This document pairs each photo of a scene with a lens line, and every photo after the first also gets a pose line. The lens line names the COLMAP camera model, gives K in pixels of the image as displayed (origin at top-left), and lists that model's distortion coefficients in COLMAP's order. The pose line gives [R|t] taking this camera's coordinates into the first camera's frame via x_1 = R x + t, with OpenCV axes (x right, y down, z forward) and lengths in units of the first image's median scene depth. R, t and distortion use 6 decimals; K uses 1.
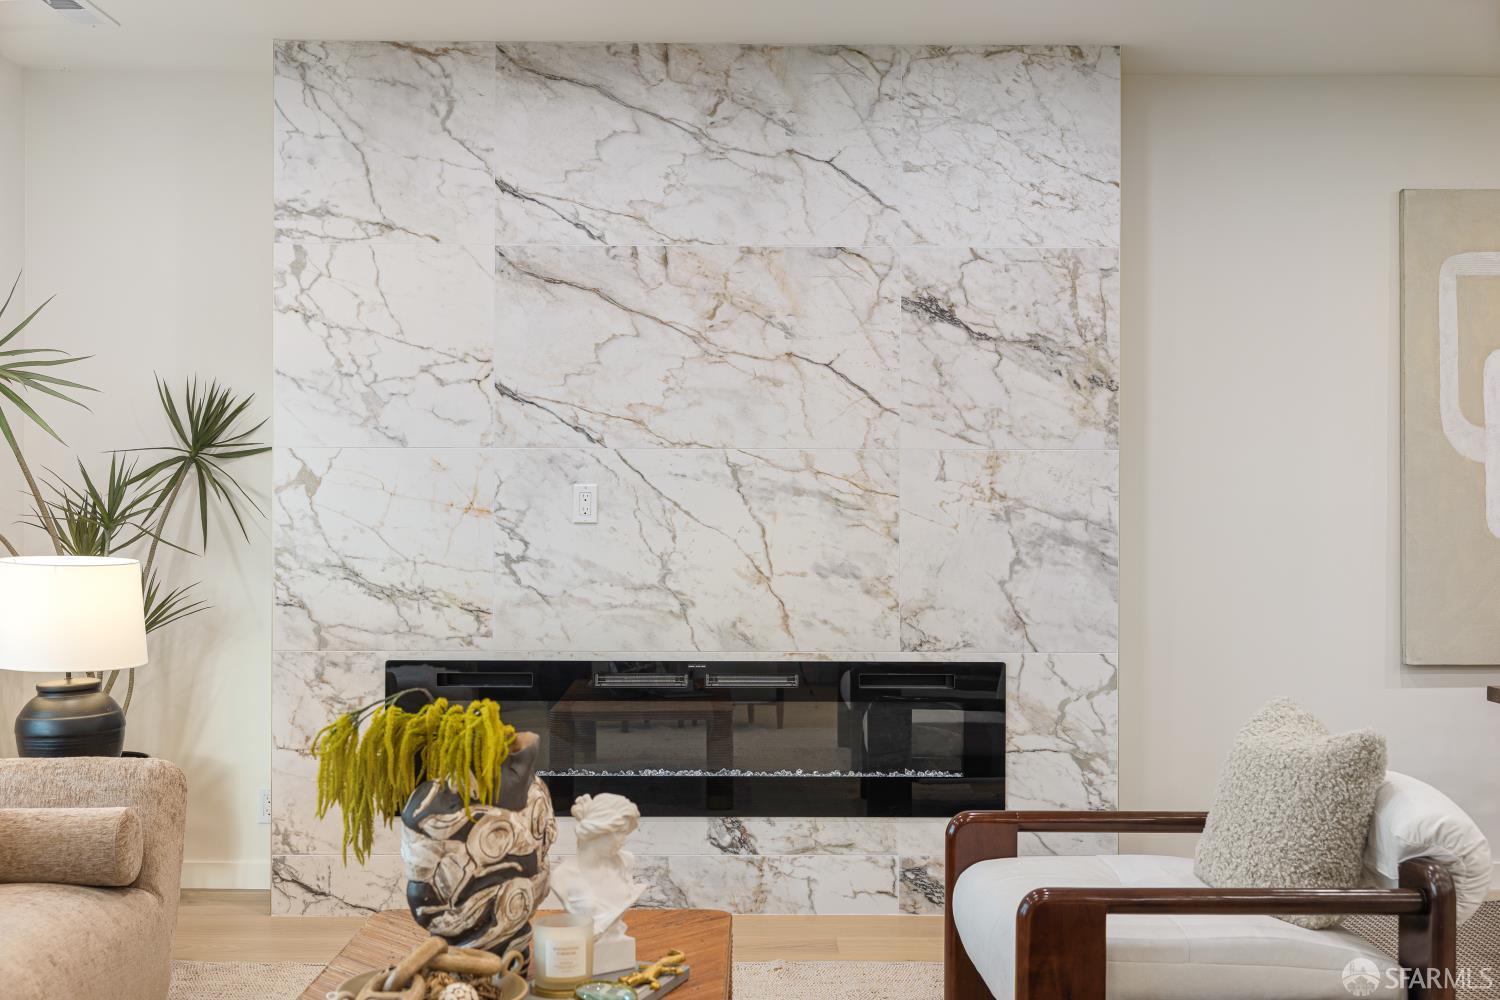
lens RADIAL K [[1812.2, 0, 749.4], [0, 1812.2, 495.0], [0, 0, 1]] dist [-0.000755, 0.000000]
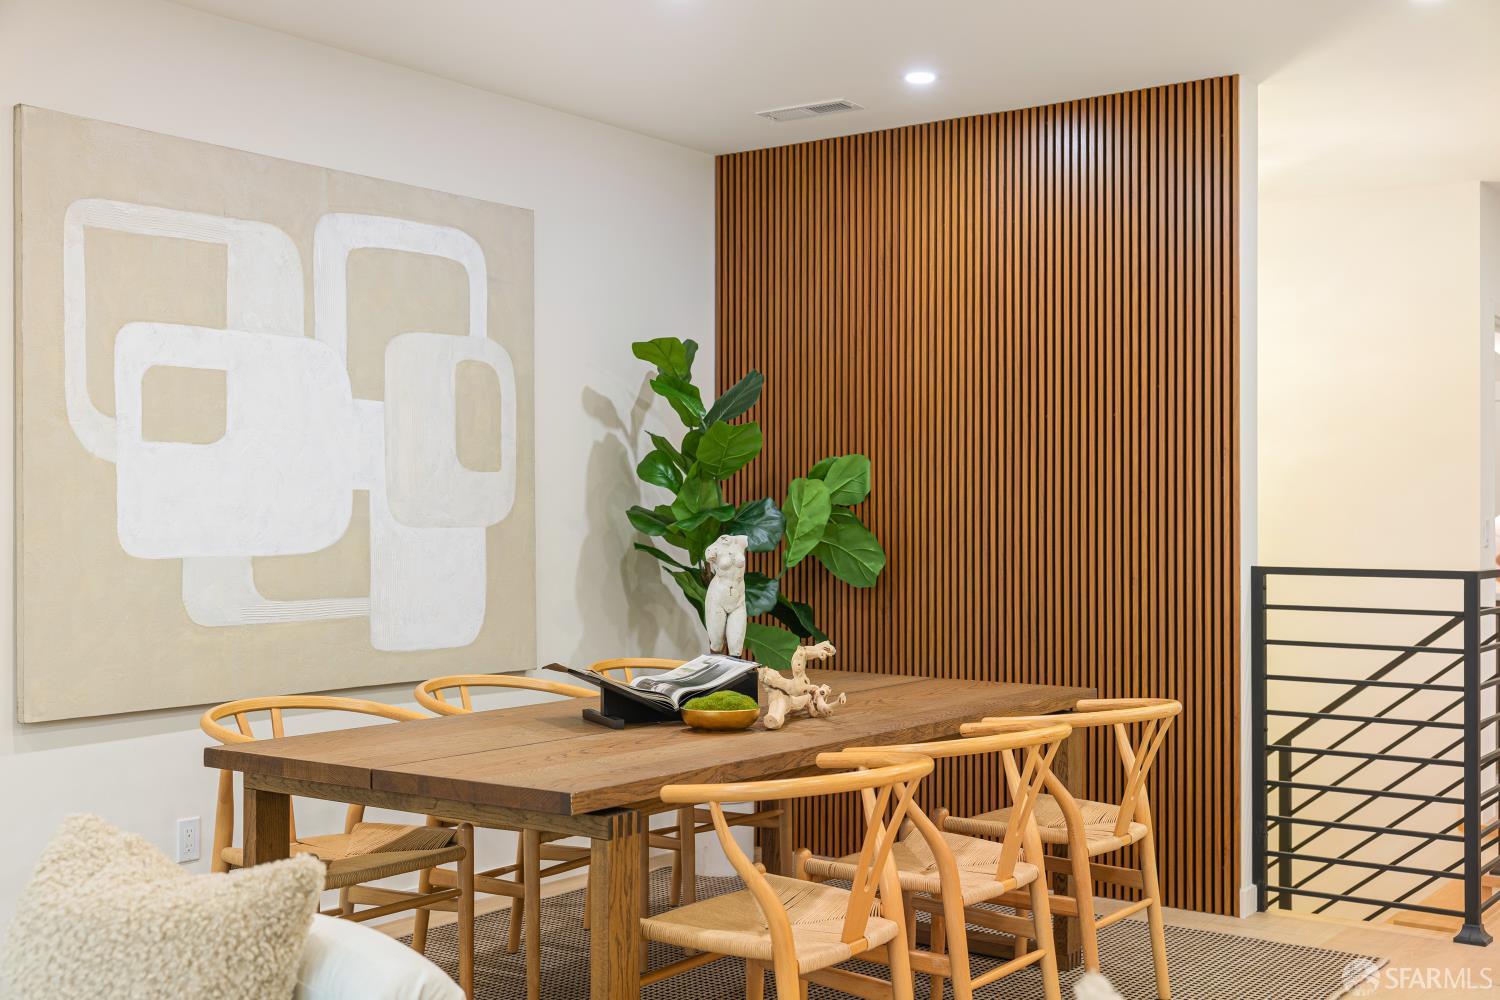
lens RADIAL K [[1731.3, 0, 750.1], [0, 1731.3, 499.8], [0, 0, 1]] dist [0.005663, 0.000000]
pose [[0.608811, 0.006246, 0.793291, -0.034740], [-0.002457, 0.999979, -0.005988, 0.002821], [-0.793312, 0.001697, 0.608813, 0.323487]]
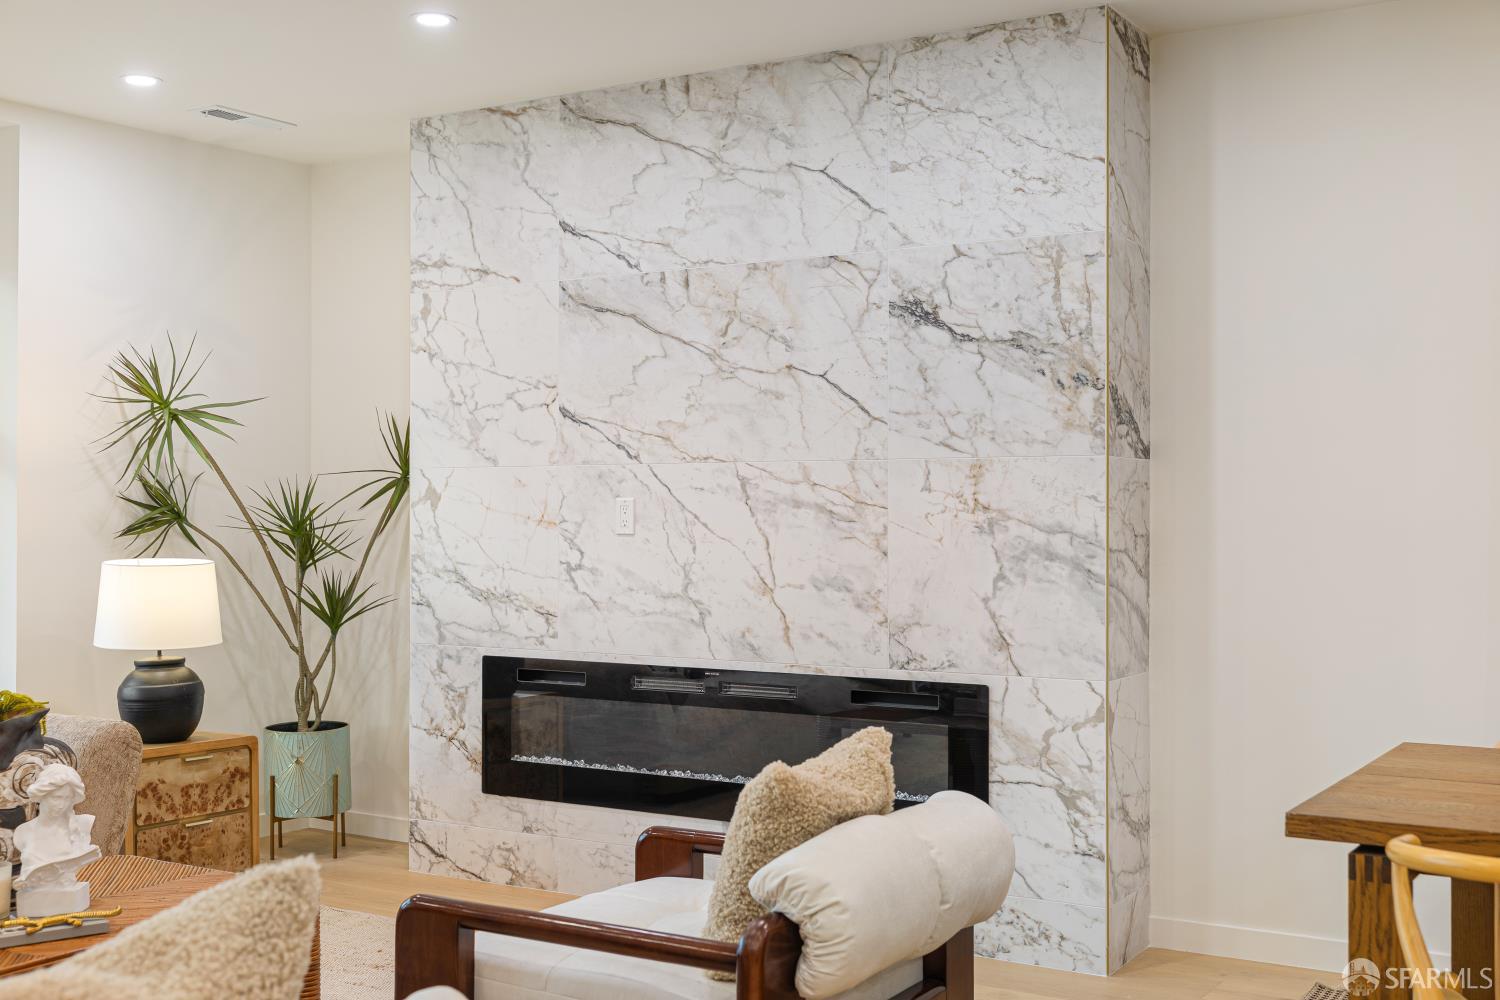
lens RADIAL K [[1723.2, 0, 749.2], [0, 1723.2, 507.7], [0, 0, 1]] dist [0.002367, 0.000000]
pose [[0.836554, -0.005025, -0.547861, 0.525829], [0.001734, 0.999977, -0.006525, 0.006475], [0.547882, 0.004509, 0.836544, 0.190565]]
